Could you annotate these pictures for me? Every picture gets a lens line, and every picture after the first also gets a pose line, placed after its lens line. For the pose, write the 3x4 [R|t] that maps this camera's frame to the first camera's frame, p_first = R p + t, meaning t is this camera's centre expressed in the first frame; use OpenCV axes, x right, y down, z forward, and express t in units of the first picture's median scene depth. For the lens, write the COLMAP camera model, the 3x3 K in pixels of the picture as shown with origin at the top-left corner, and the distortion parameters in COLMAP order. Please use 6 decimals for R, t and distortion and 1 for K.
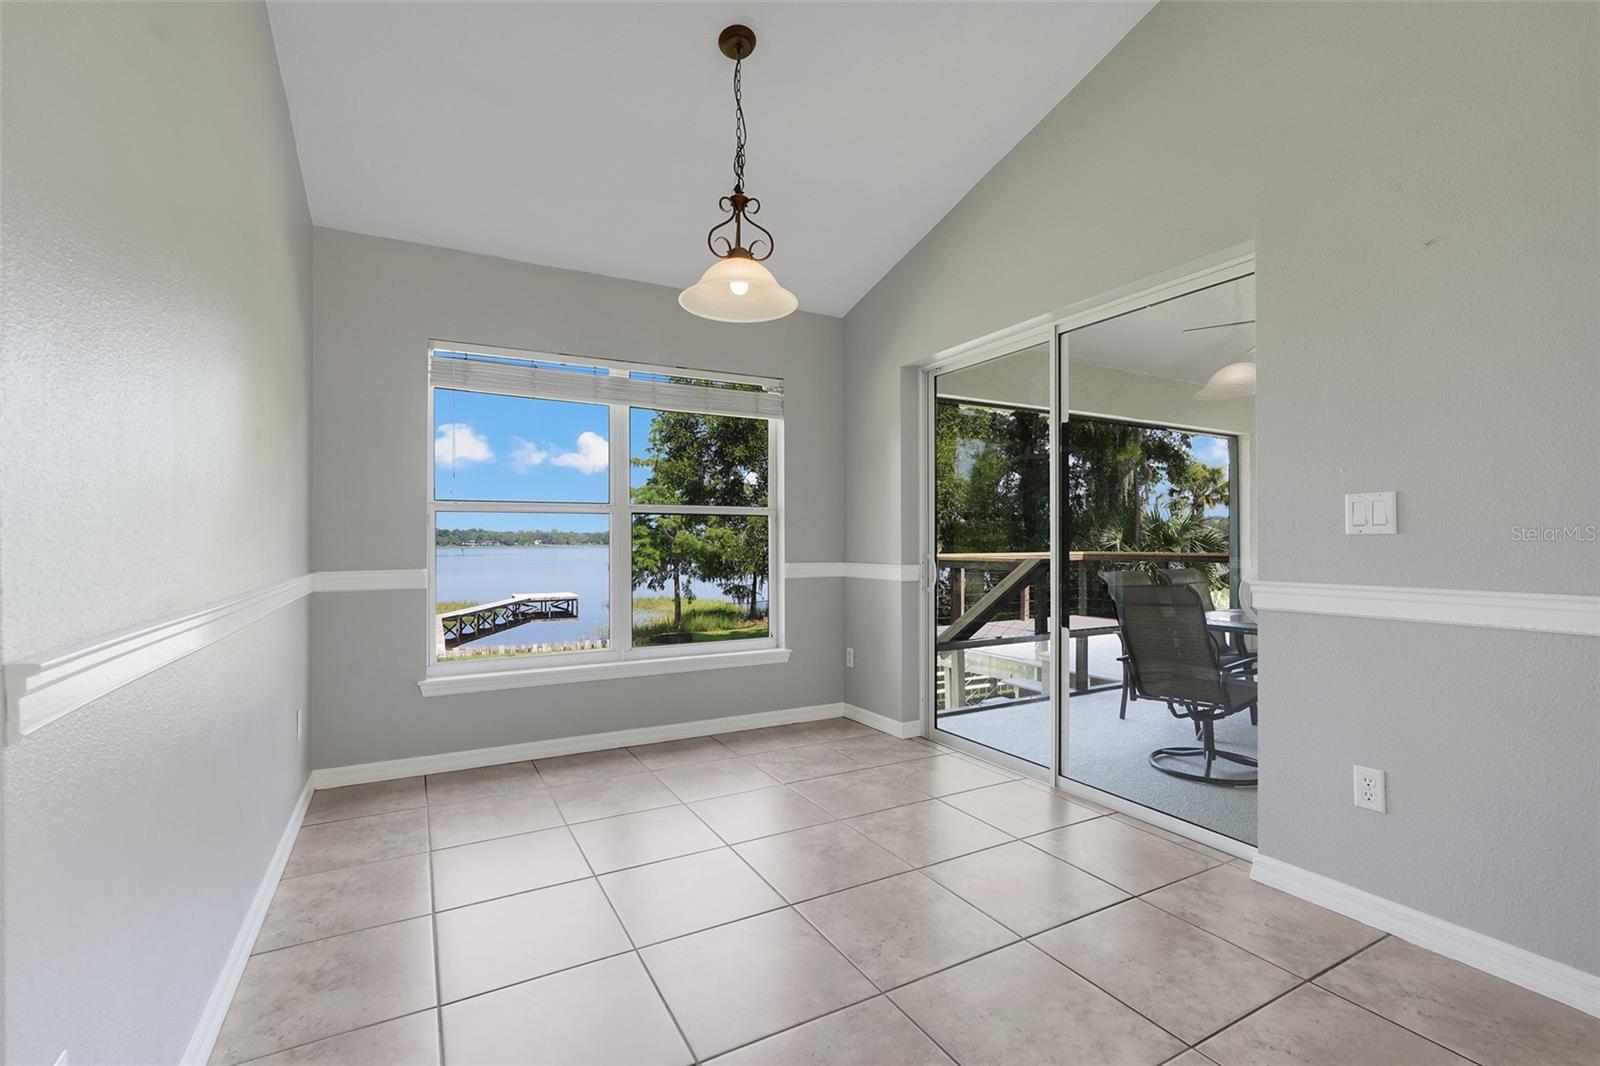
lens RADIAL K [[707.0, 0, 797.9], [0, 707.0, 532.6], [0, 0, 1]] dist [-0.011100, 0.004251]
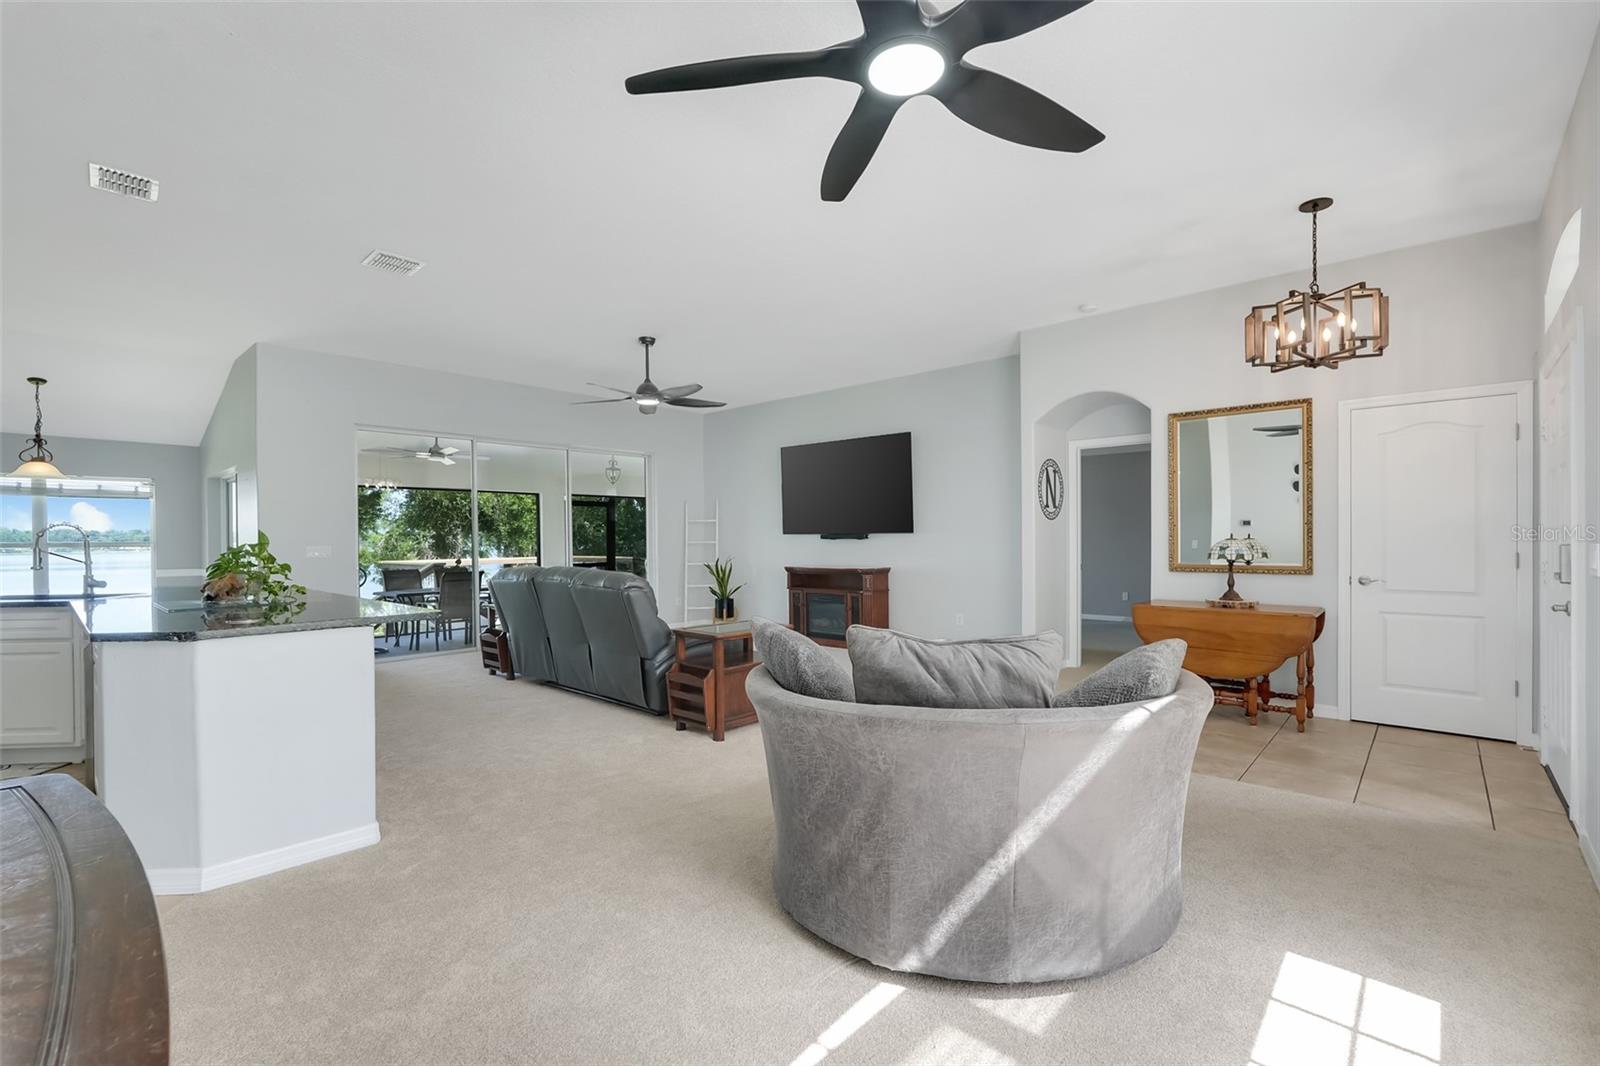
lens RADIAL K [[707.0, 0, 792.7], [0, 707.0, 542.0], [0, 0, 1]] dist [-0.011100, 0.004251]
pose [[0.950313, -0.009315, 0.311157, 0.218943], [0.005053, 0.999882, 0.014499, -0.011387], [-0.311256, -0.012206, 0.950248, -0.297473]]
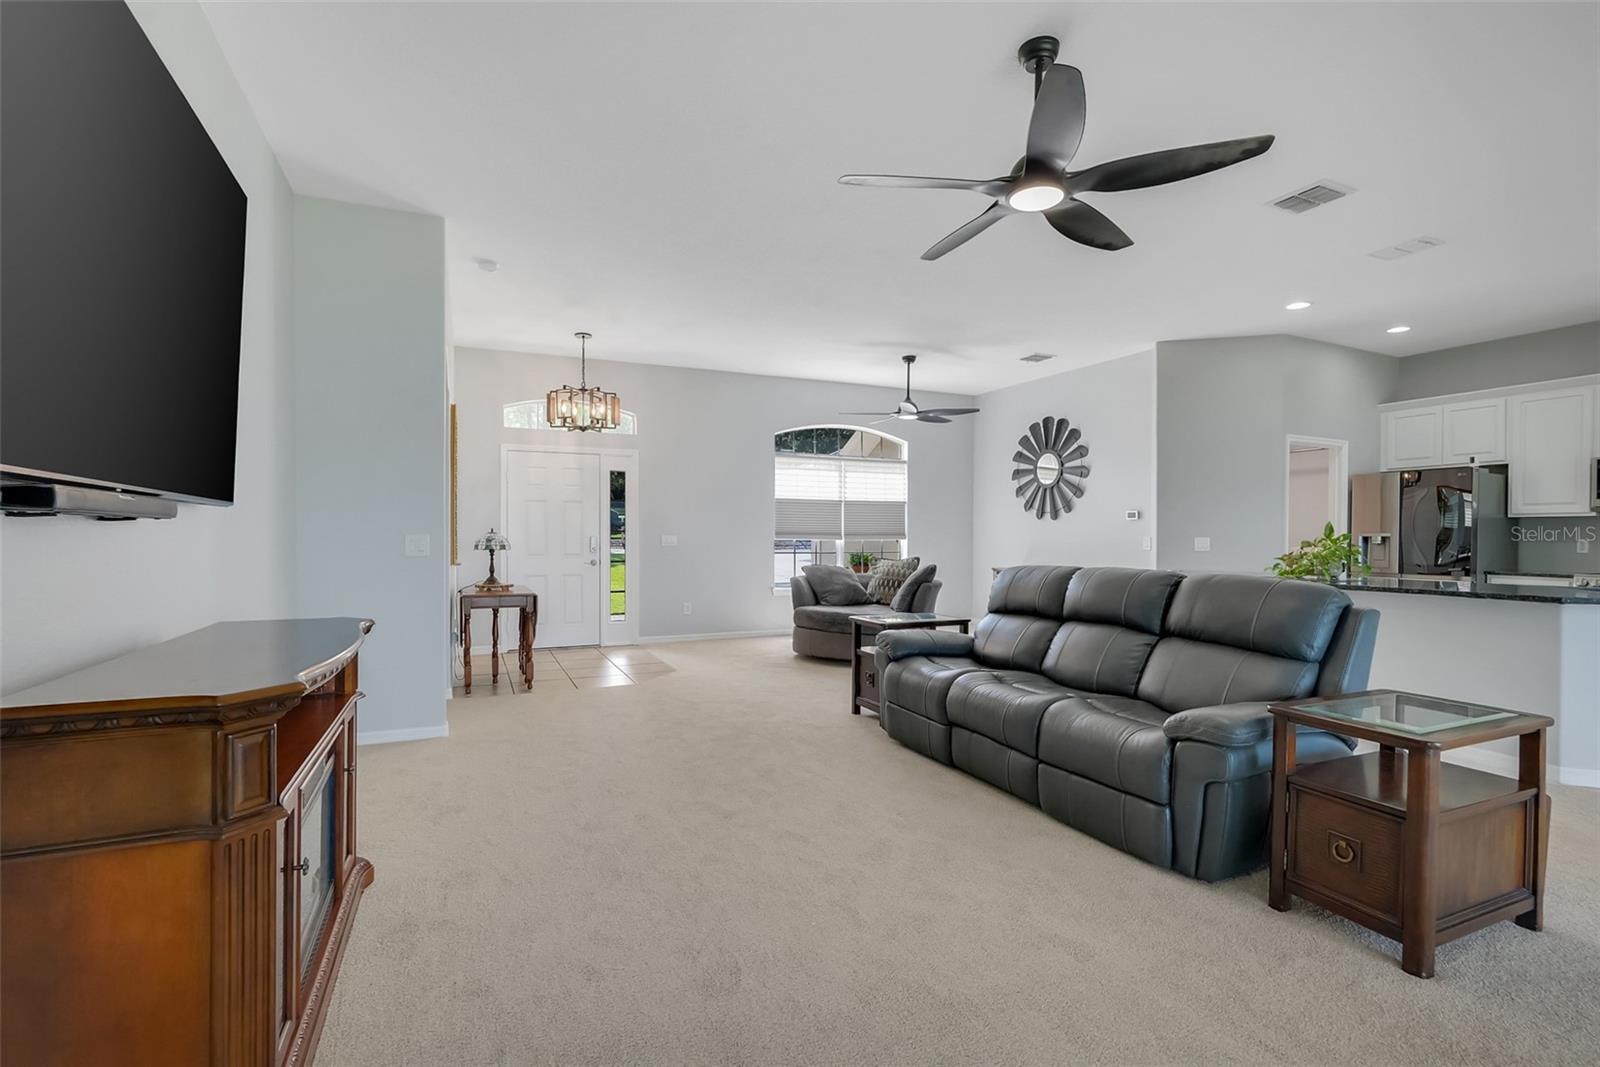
lens RADIAL K [[707.0, 0, 805.3], [0, 707.0, 535.4], [0, 0, 1]] dist [-0.011100, 0.004251]
pose [[-0.997810, -0.004449, 0.065995, 0.287481], [-0.004973, 0.999957, -0.007770, -0.006181], [-0.065958, -0.008081, -0.997790, 0.143297]]
